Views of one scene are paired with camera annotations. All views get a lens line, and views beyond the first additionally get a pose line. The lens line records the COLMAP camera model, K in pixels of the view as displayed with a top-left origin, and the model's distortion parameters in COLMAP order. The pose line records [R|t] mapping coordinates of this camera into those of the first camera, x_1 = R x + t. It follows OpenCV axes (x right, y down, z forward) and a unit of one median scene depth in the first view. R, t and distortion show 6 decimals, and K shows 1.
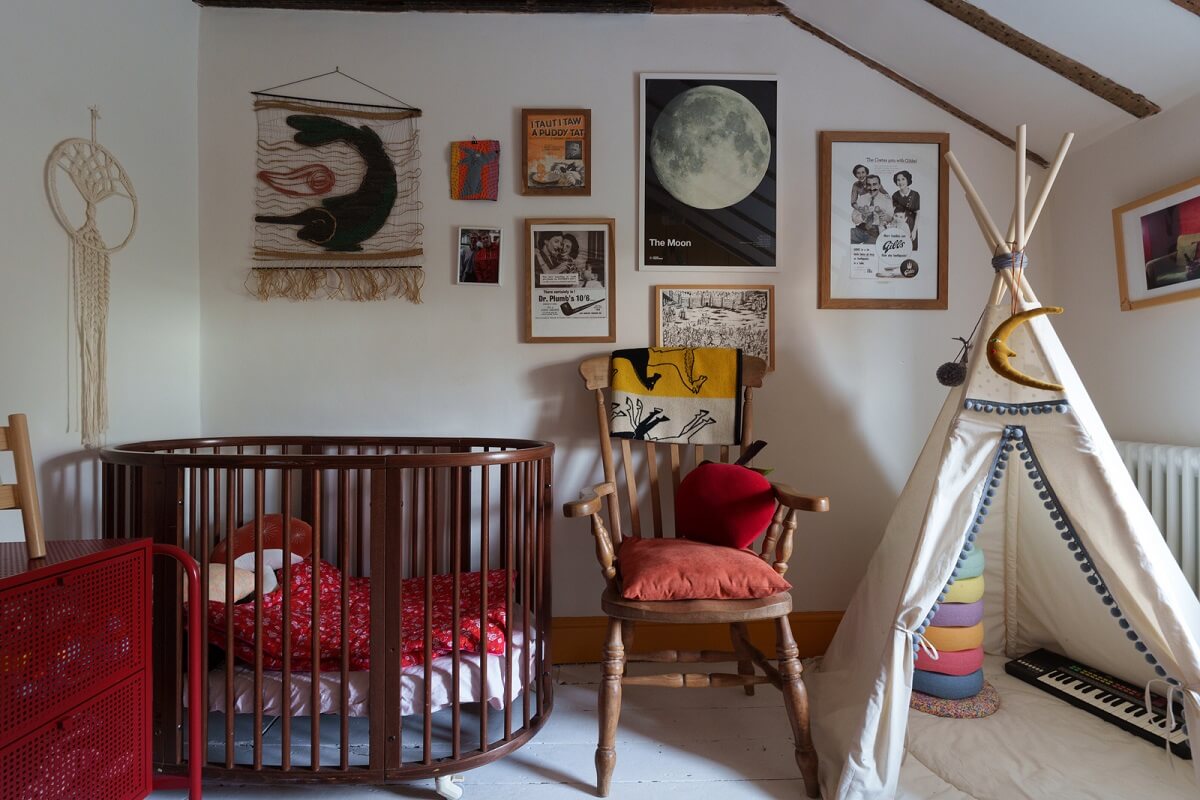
lens RADIAL K [[574.8, 0, 600.0], [0, 574.8, 400.0], [0, 0, 1]] dist [-0.008361, 0.001985]
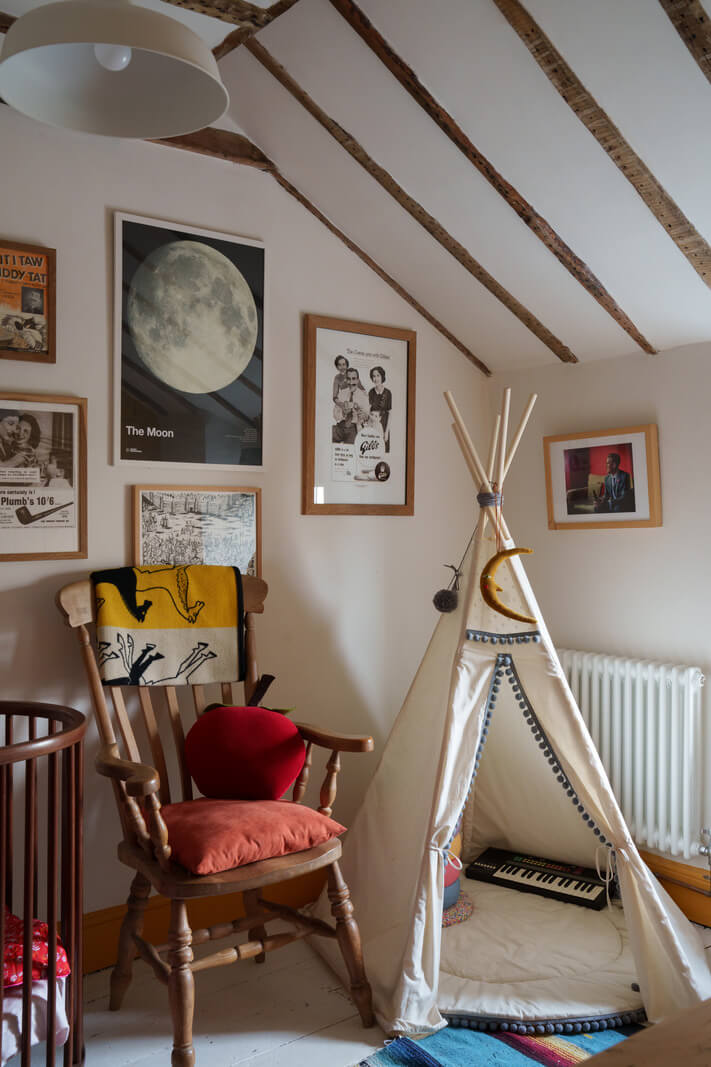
lens RADIAL K [[1028.8, 0, 355.5], [0, 1028.8, 533.5], [0, 0, 1]] dist [-0.001868, 0.034408]
pose [[0.792174, -0.008153, 0.610240, -0.563464], [-0.001903, 0.999873, 0.015829, -0.167584], [-0.610292, -0.013701, 0.792058, -0.329201]]
